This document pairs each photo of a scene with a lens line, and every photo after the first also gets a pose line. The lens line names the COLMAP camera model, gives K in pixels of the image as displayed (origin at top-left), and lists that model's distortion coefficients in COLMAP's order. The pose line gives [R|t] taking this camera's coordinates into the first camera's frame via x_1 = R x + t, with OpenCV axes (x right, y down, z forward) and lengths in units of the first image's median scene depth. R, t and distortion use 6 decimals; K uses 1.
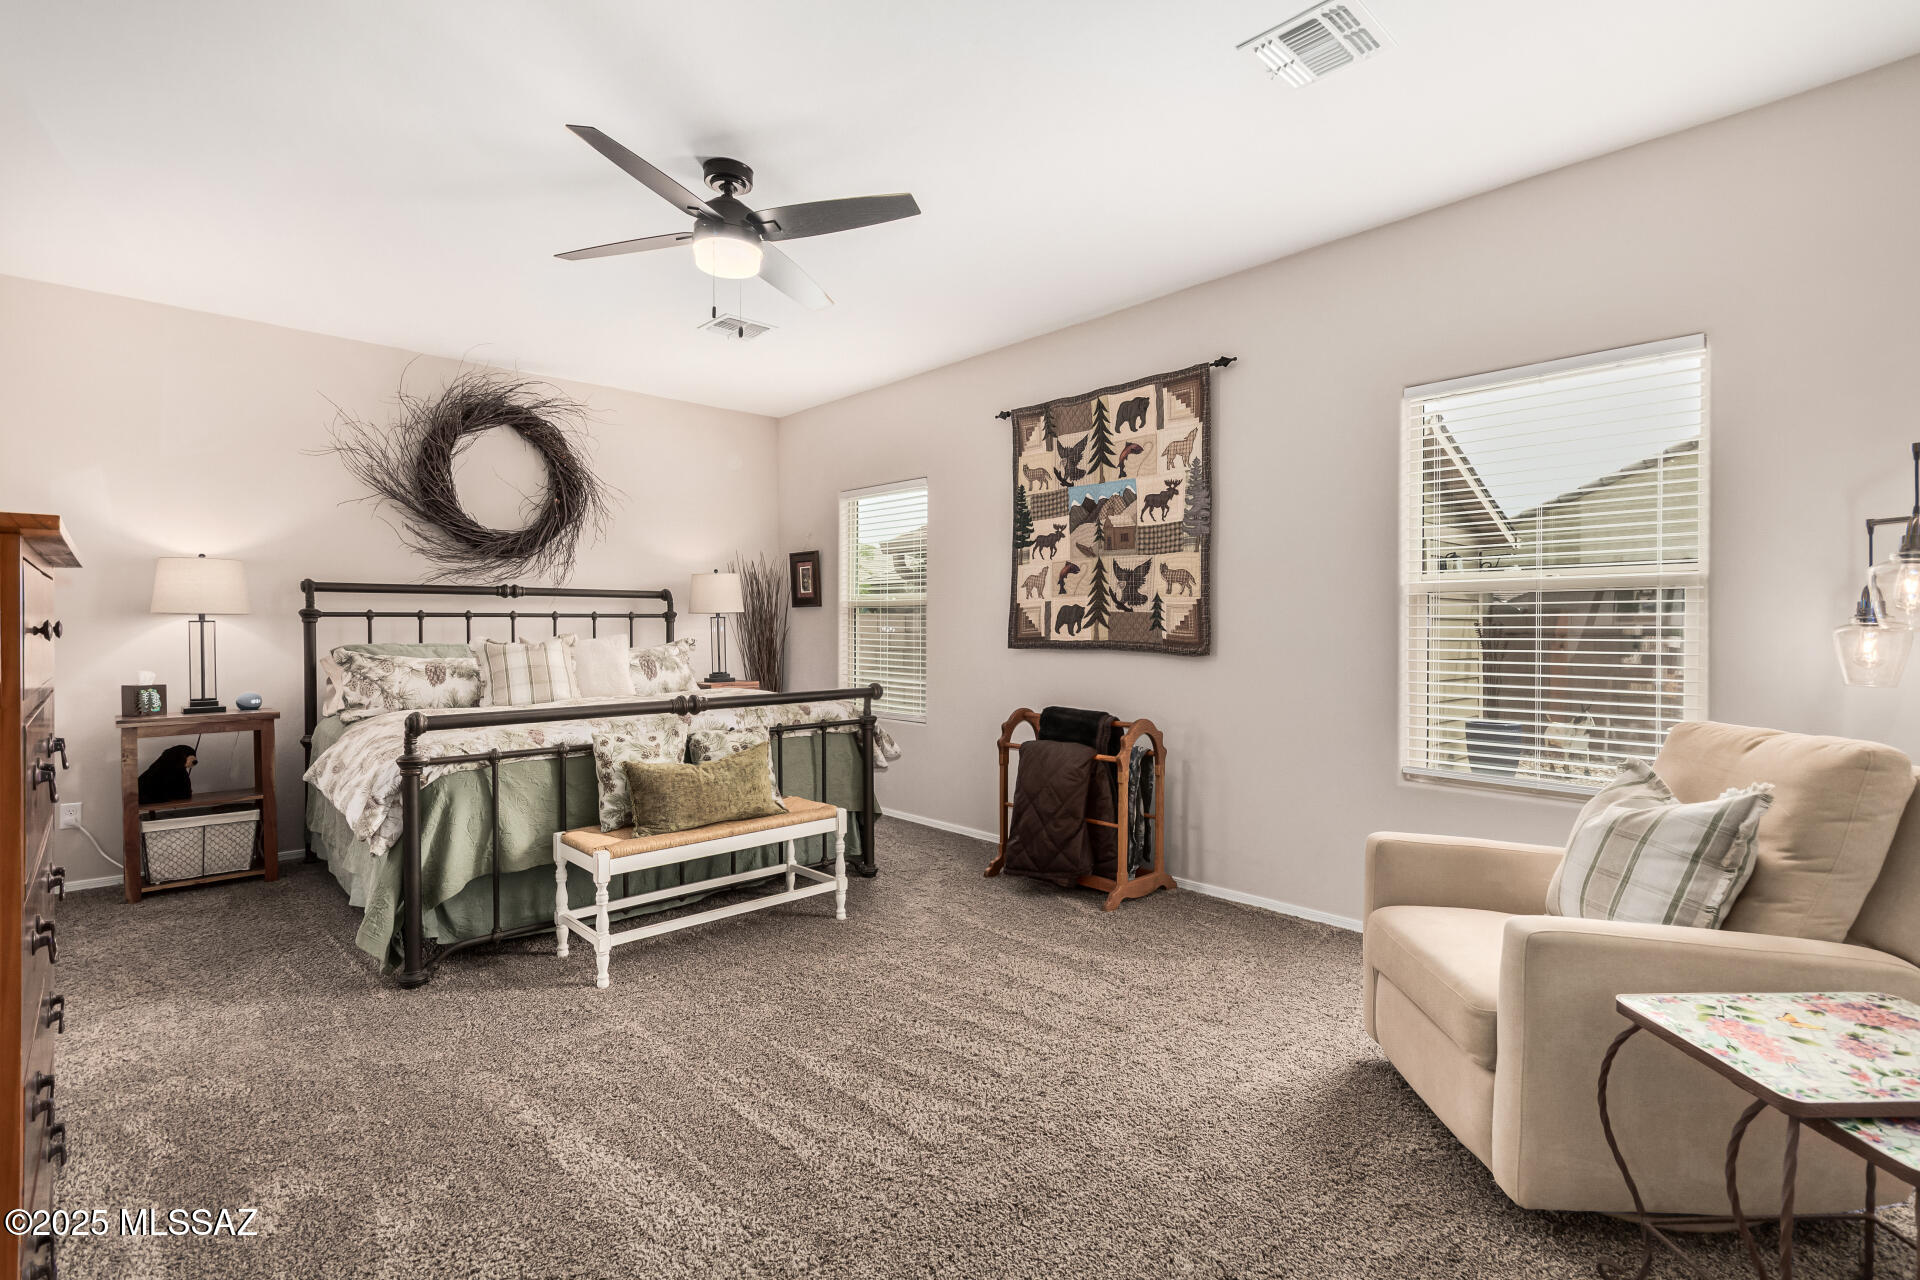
lens RADIAL K [[895.6, 0, 958.5], [0, 895.6, 634.0], [0, 0, 1]] dist [0.001349, 0.001334]
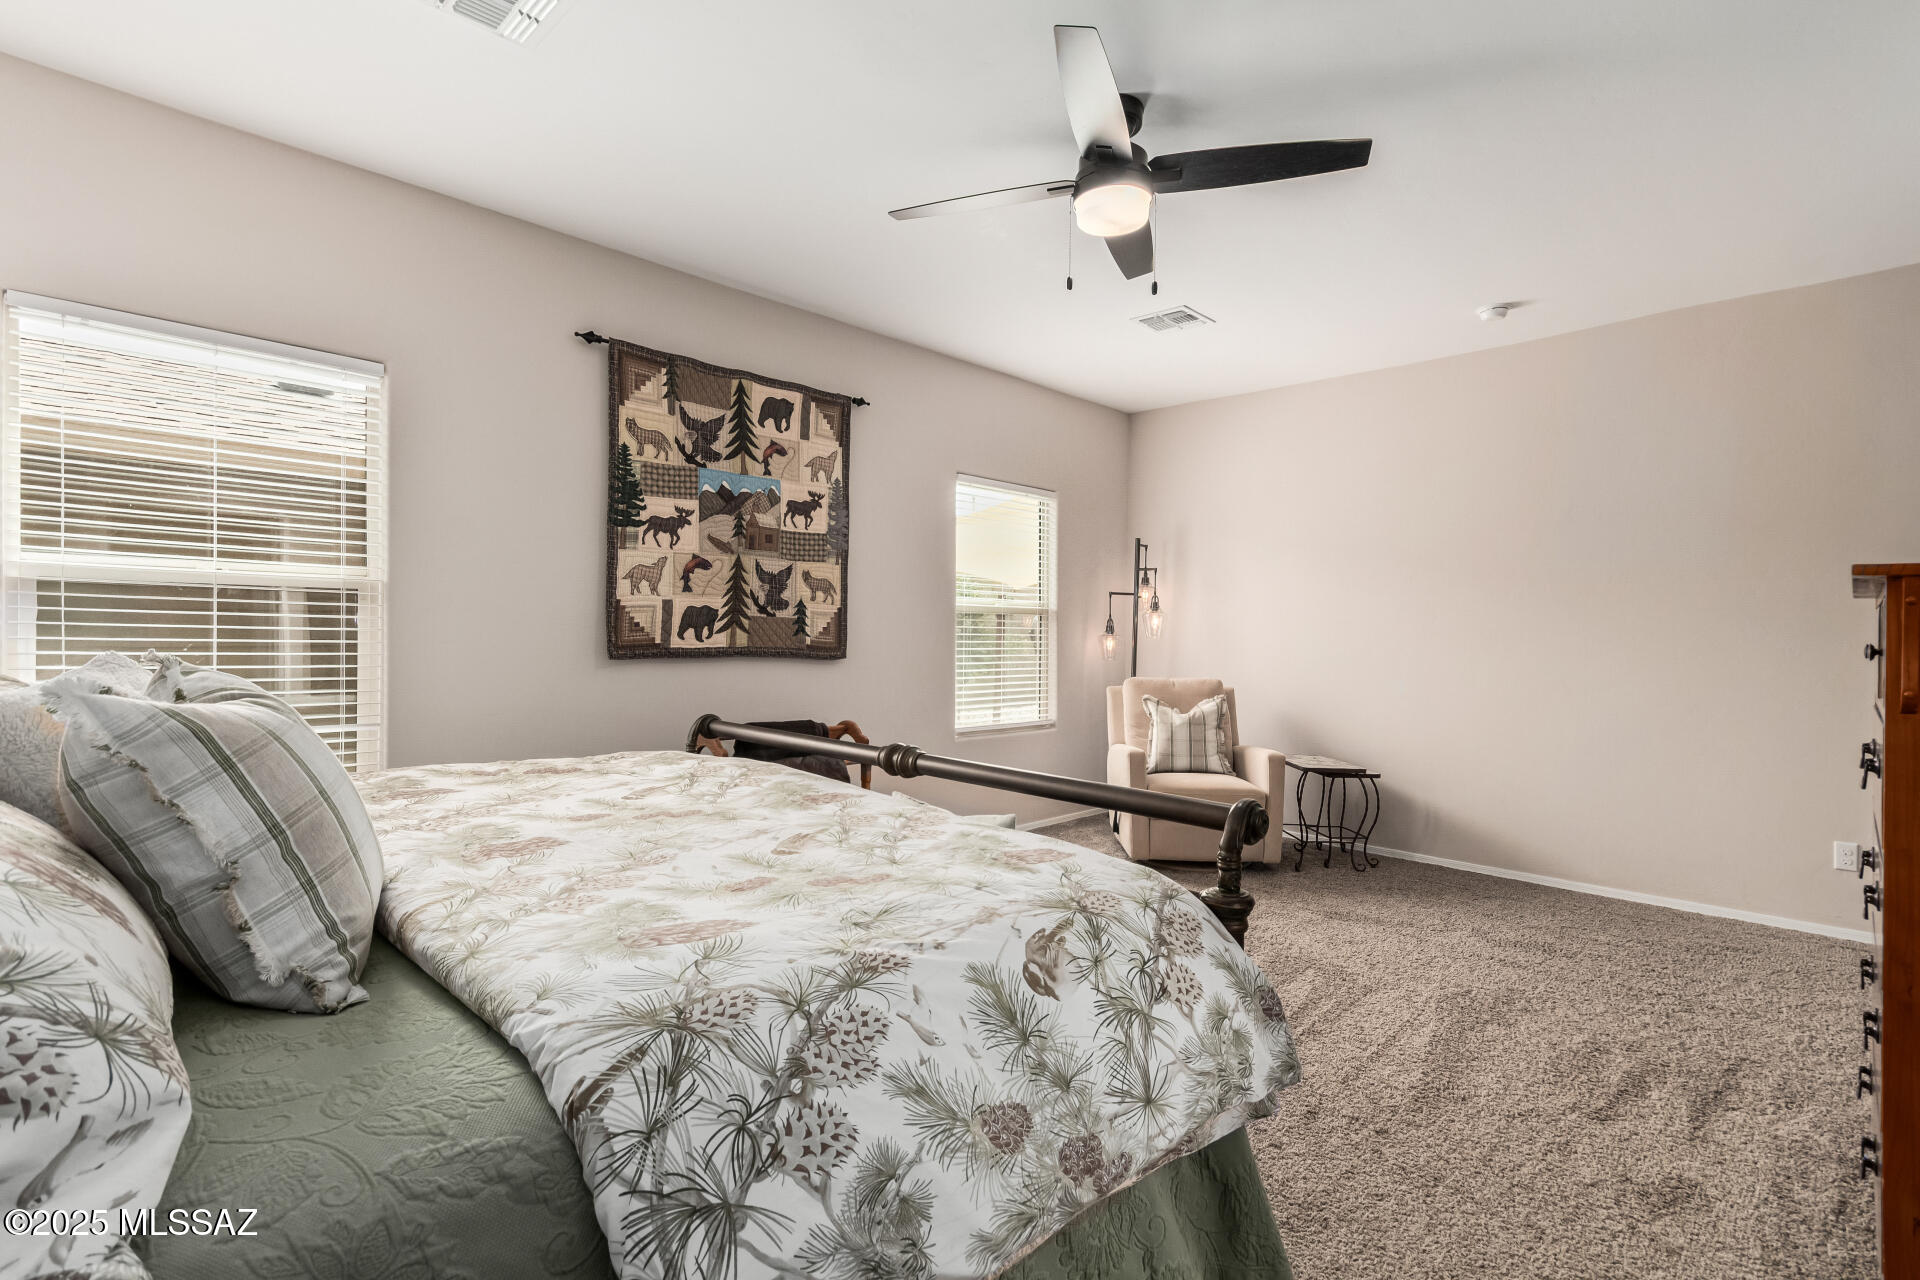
lens RADIAL K [[895.6, 0, 960.9], [0, 895.6, 638.0], [0, 0, 1]] dist [0.001349, 0.001334]
pose [[-0.031397, -0.004235, 0.999498, -0.764419], [-0.001424, 0.999990, 0.004192, -0.006032], [-0.999506, -0.001292, -0.031403, 0.810431]]
